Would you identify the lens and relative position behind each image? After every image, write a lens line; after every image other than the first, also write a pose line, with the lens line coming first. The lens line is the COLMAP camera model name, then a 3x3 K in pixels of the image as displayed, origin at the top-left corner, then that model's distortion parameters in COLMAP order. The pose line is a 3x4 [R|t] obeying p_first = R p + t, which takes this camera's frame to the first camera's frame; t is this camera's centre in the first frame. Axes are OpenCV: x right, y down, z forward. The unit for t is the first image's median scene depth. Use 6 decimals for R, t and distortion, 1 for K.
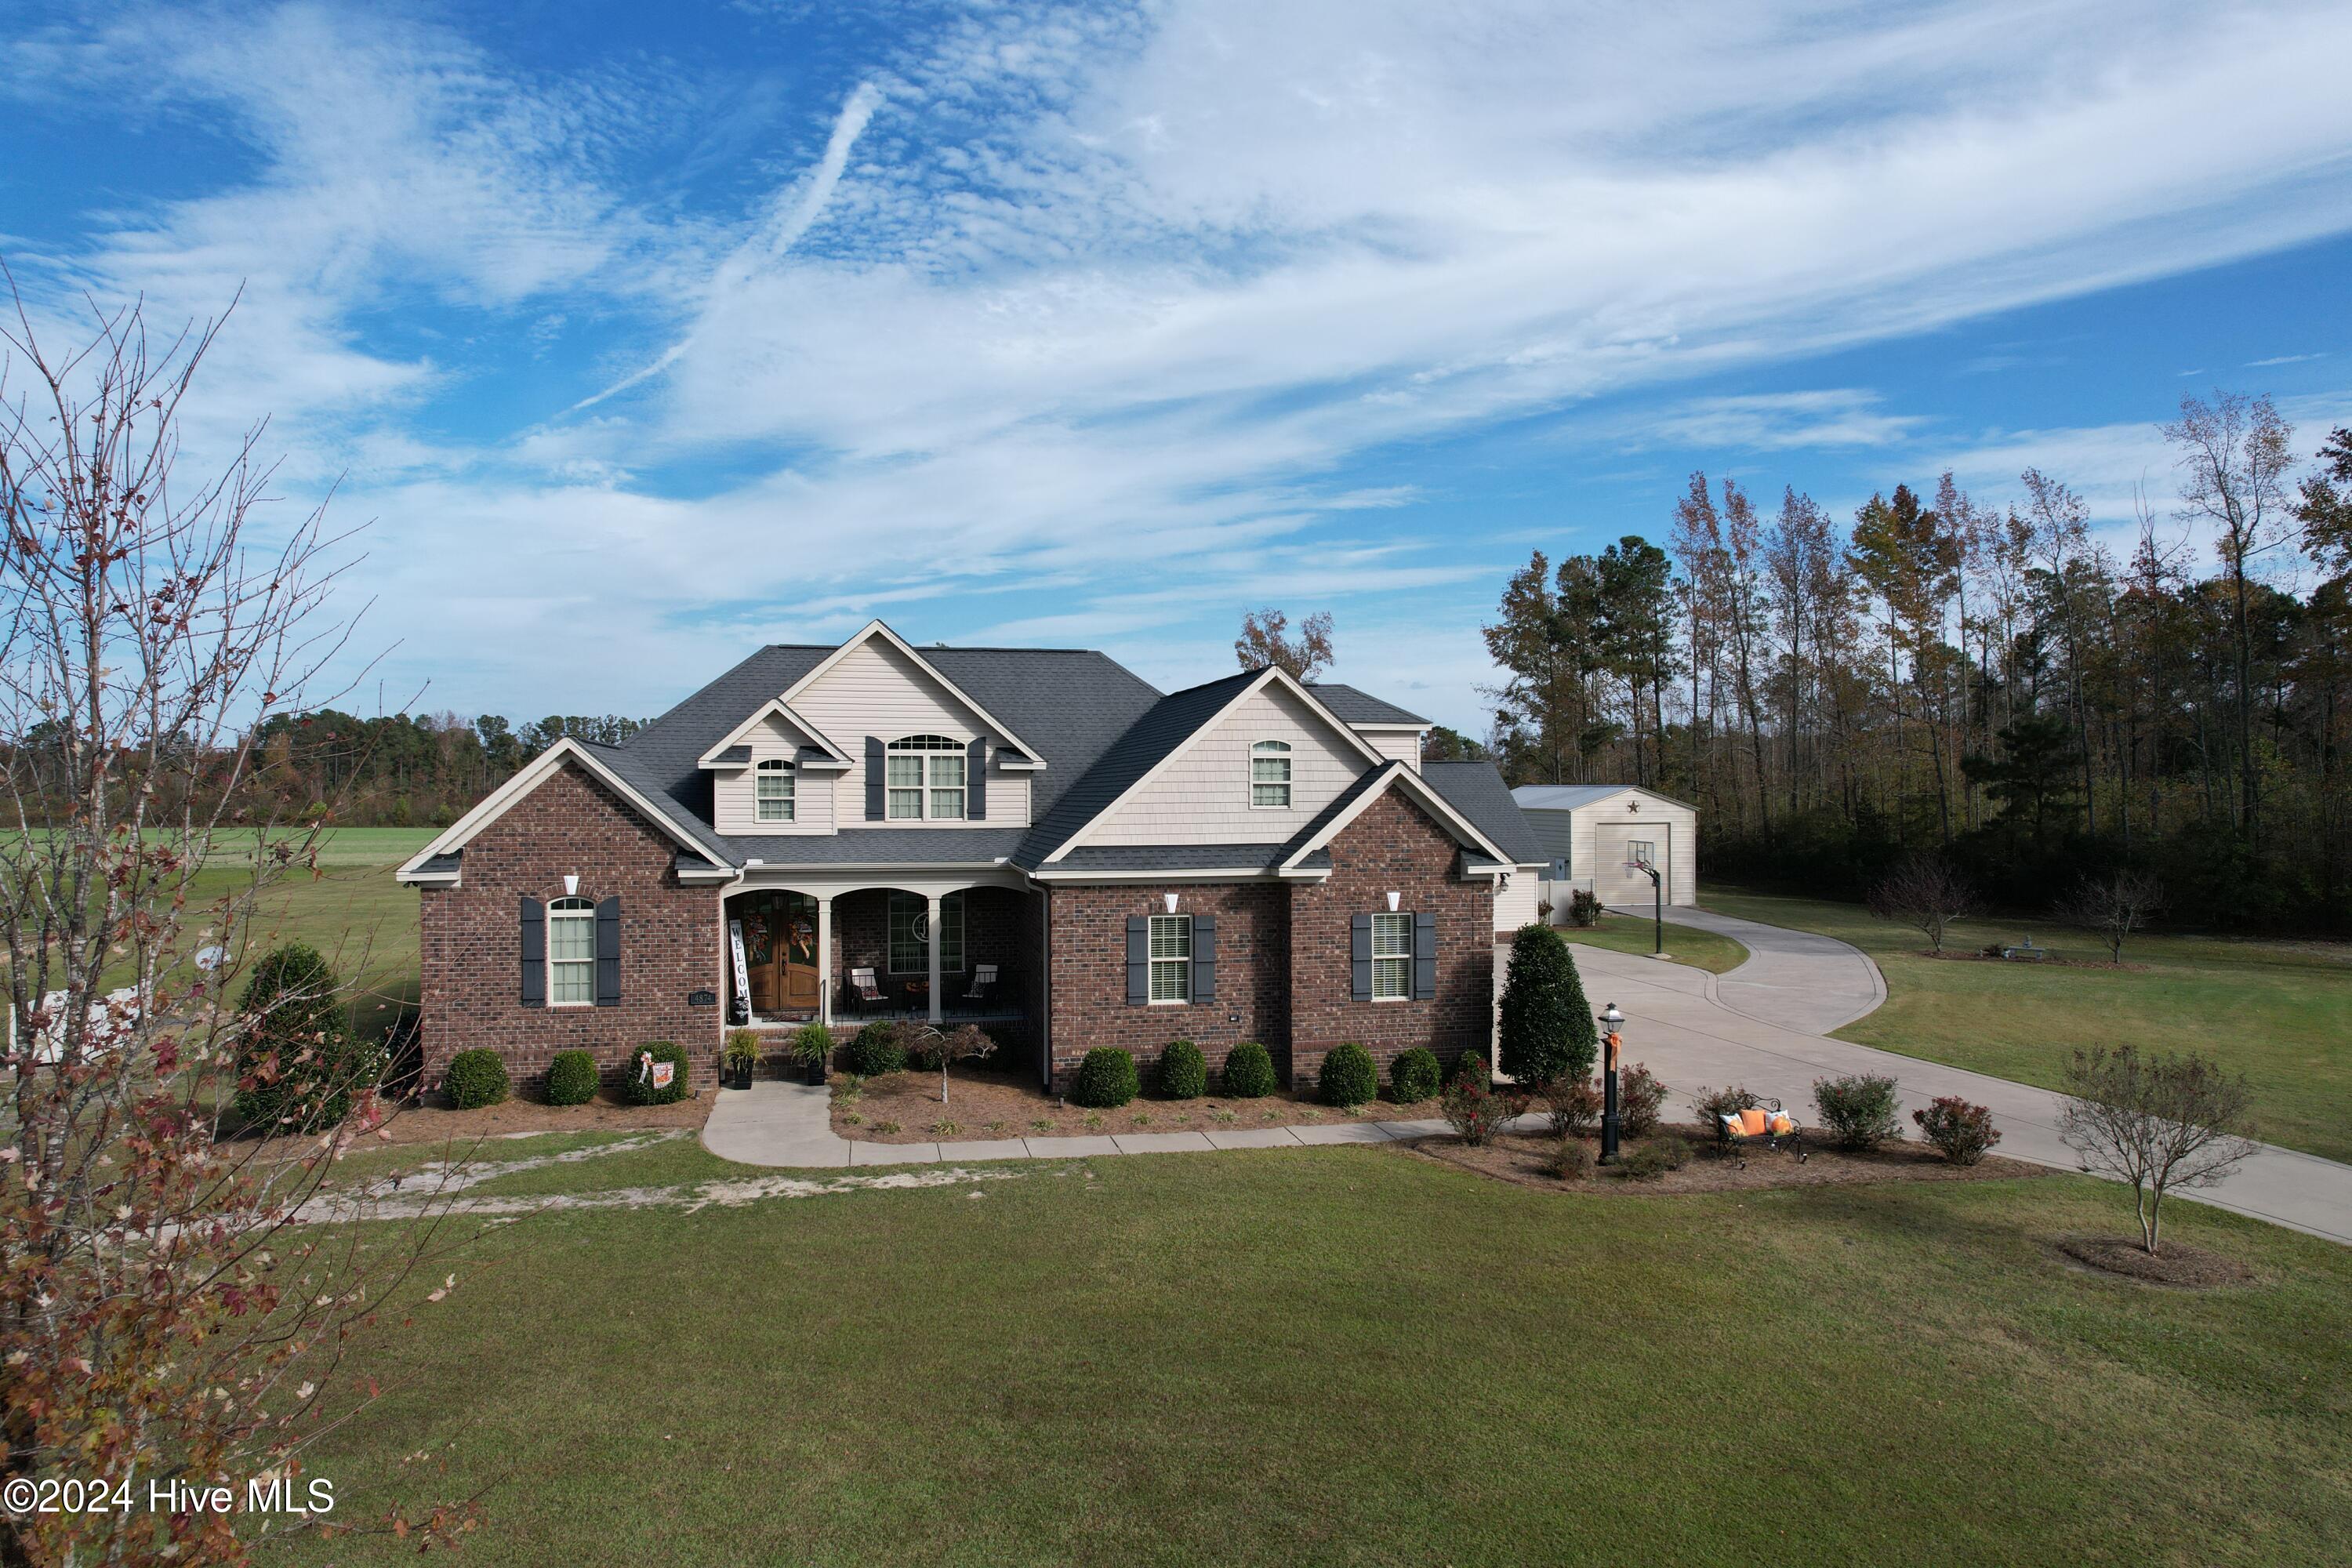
lens RADIAL K [[1492.1, 0, 1176.0], [0, 1492.1, 784.0], [0, 0, 1]] dist [-0.073931, 0.061774]
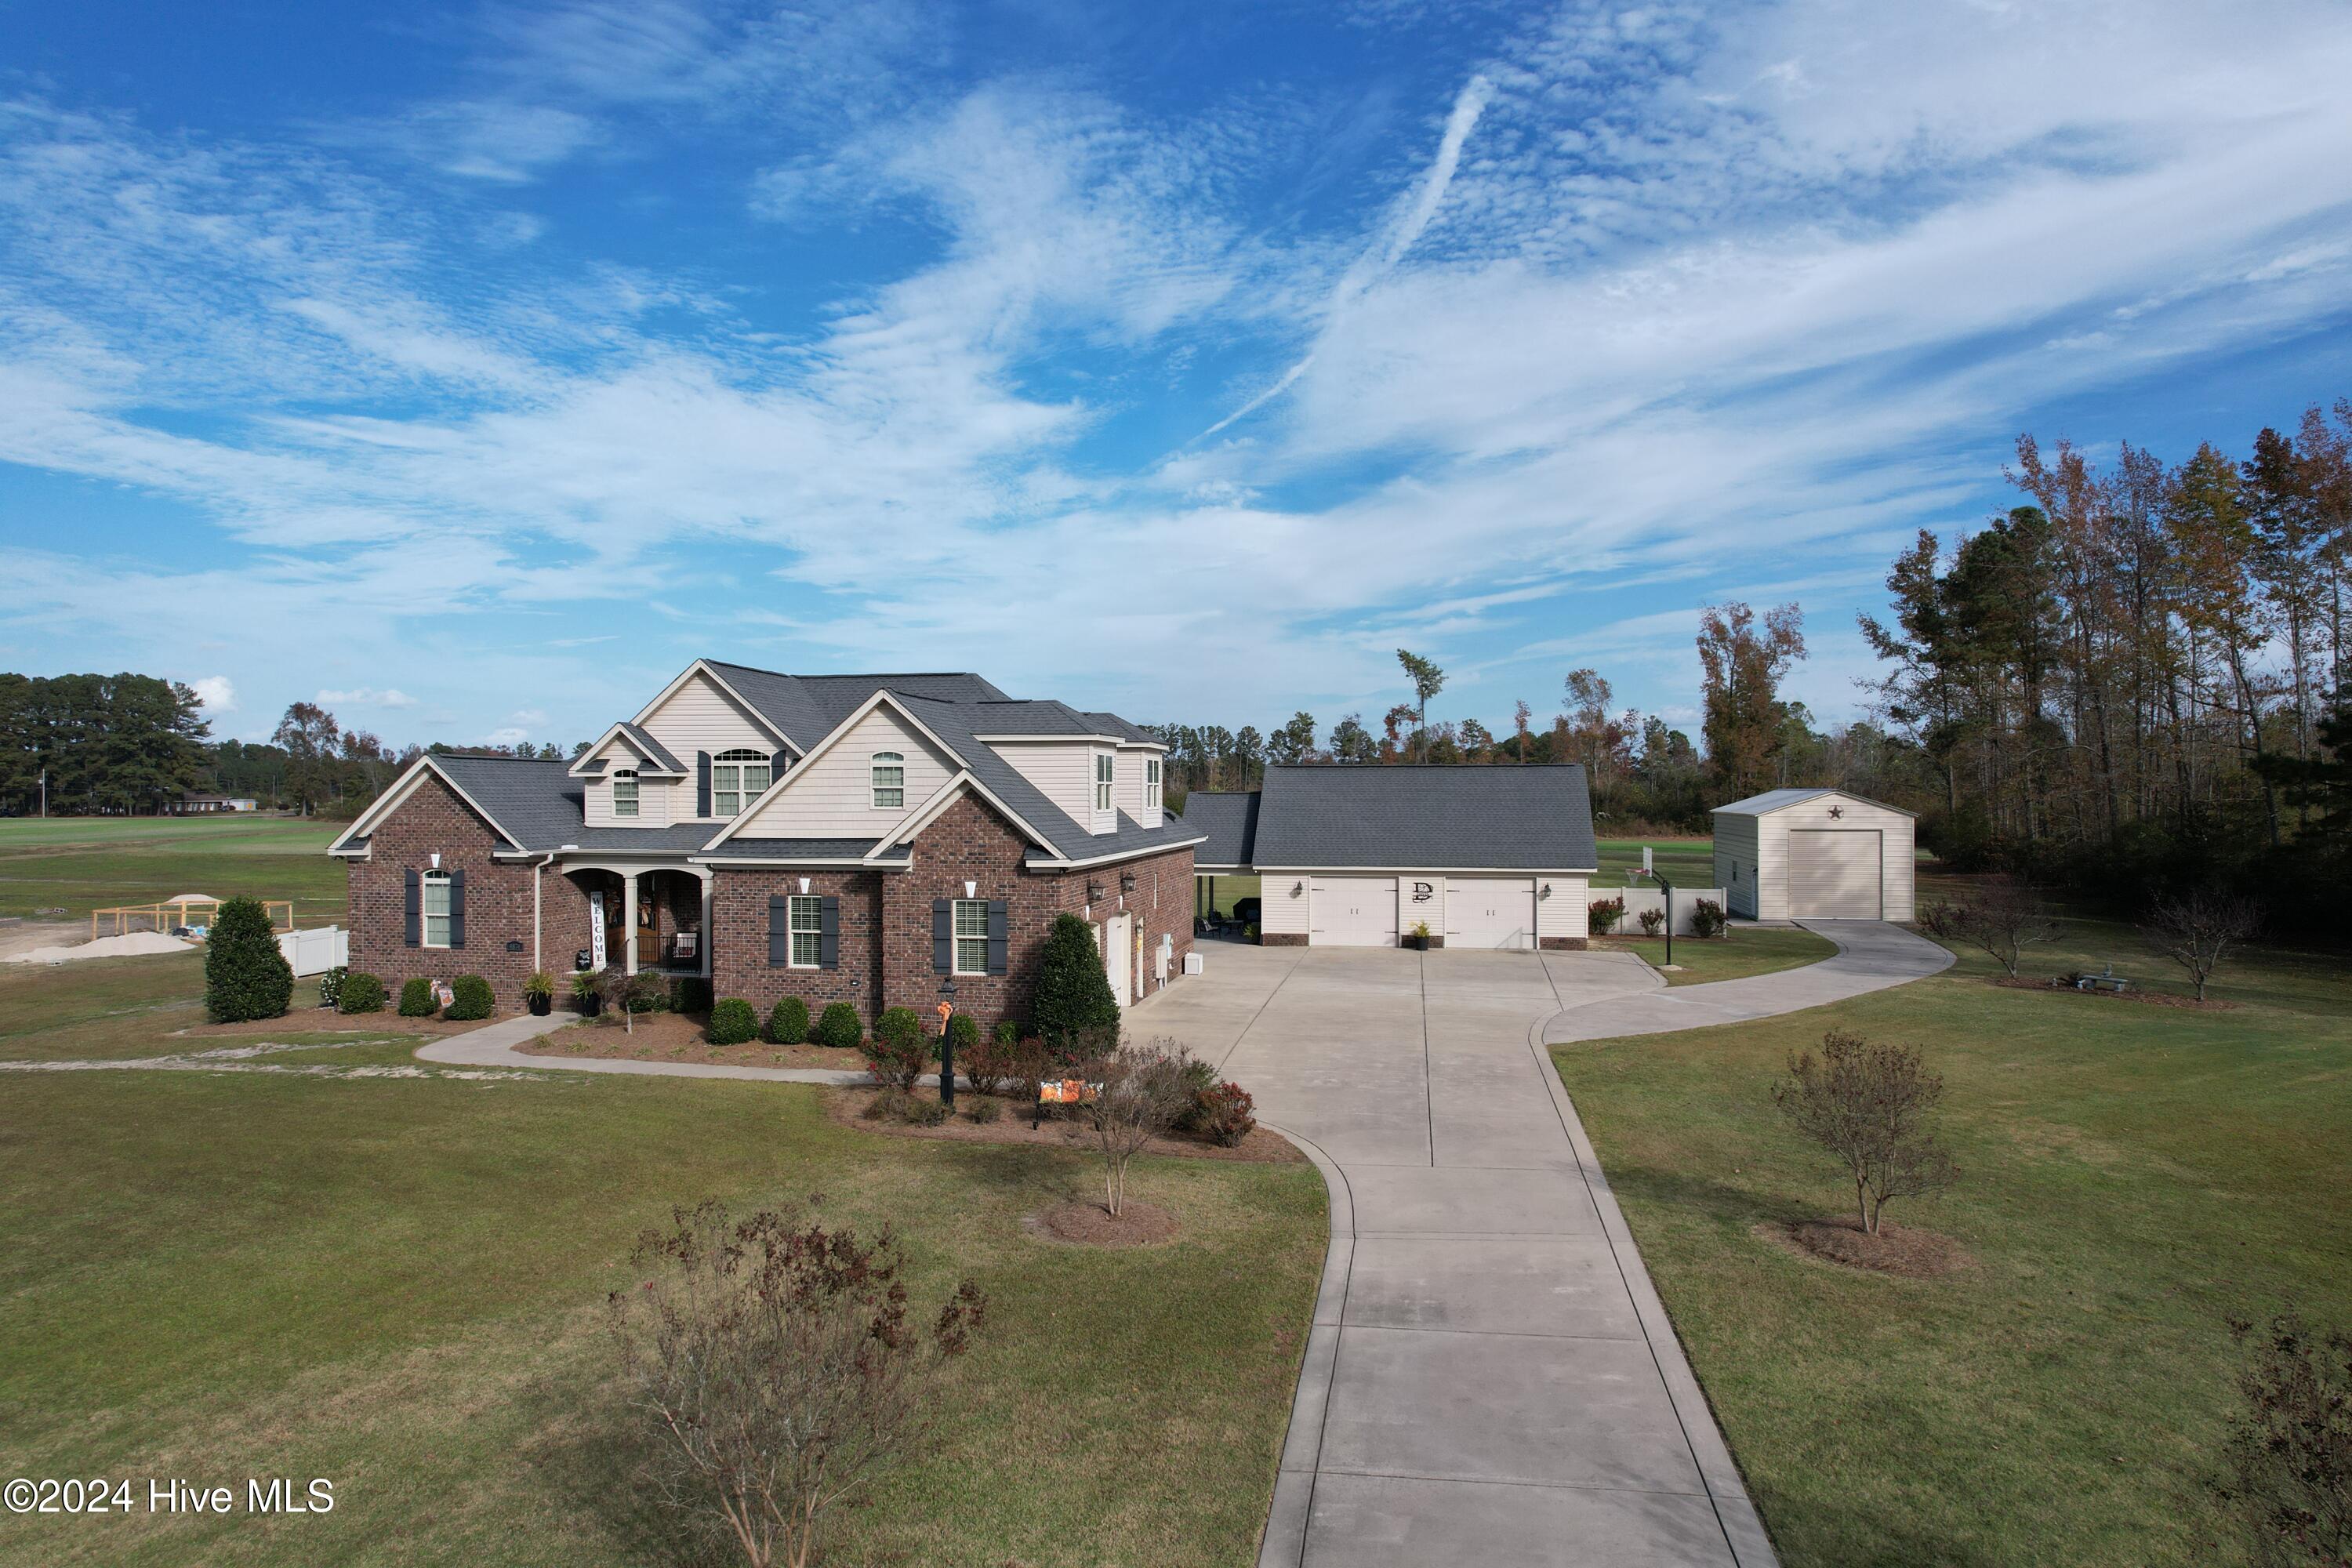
lens RADIAL K [[1497.5, 0, 1174.0], [0, 1497.5, 790.9], [0, 0, 1]] dist [-0.075573, 0.071717]
pose [[0.918896, 0.000622, -0.394500, 0.746132], [0.000345, 0.999997, 0.002379, -0.000639], [0.394500, -0.002322, 0.918893, -0.006351]]
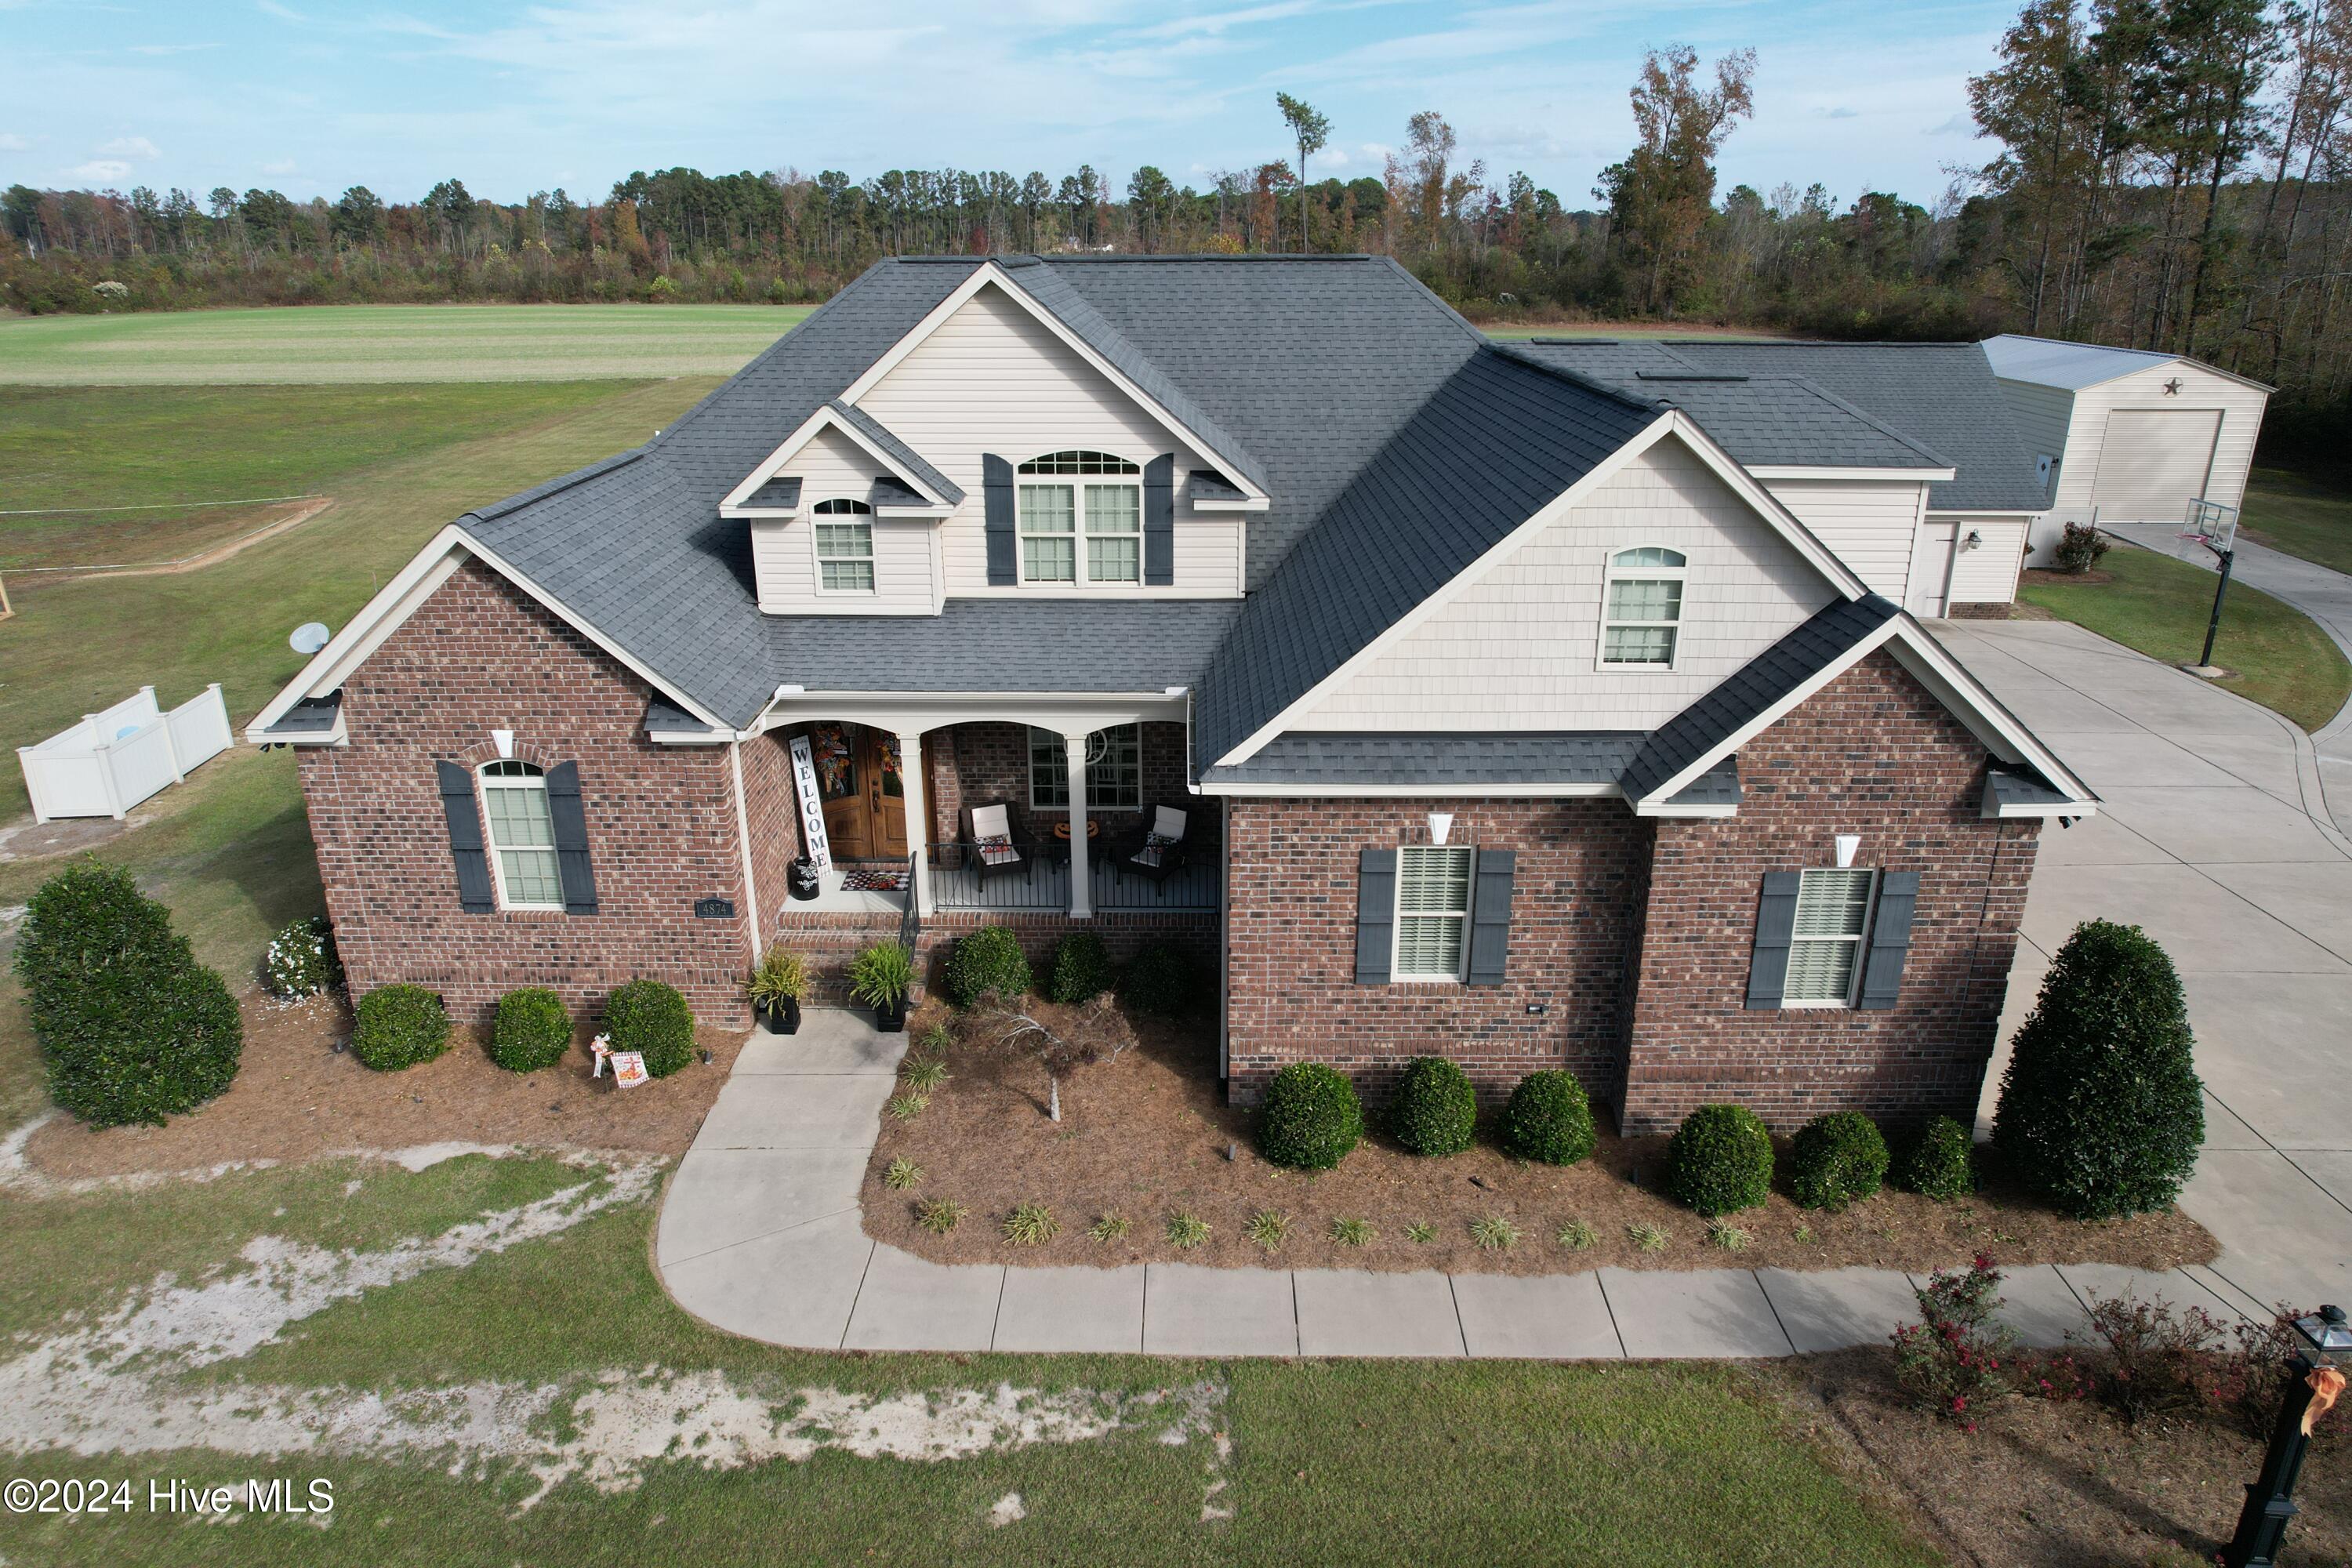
lens RADIAL K [[1492.1, 0, 1176.0], [0, 1492.1, 784.0], [0, 0, 1]] dist [-0.073931, 0.061774]
pose [[0.972437, 0.081053, -0.218623, 0.021566], [0.001025, 0.936139, 0.351628, -0.136759], [0.233162, -0.342160, 0.910254, 0.448719]]
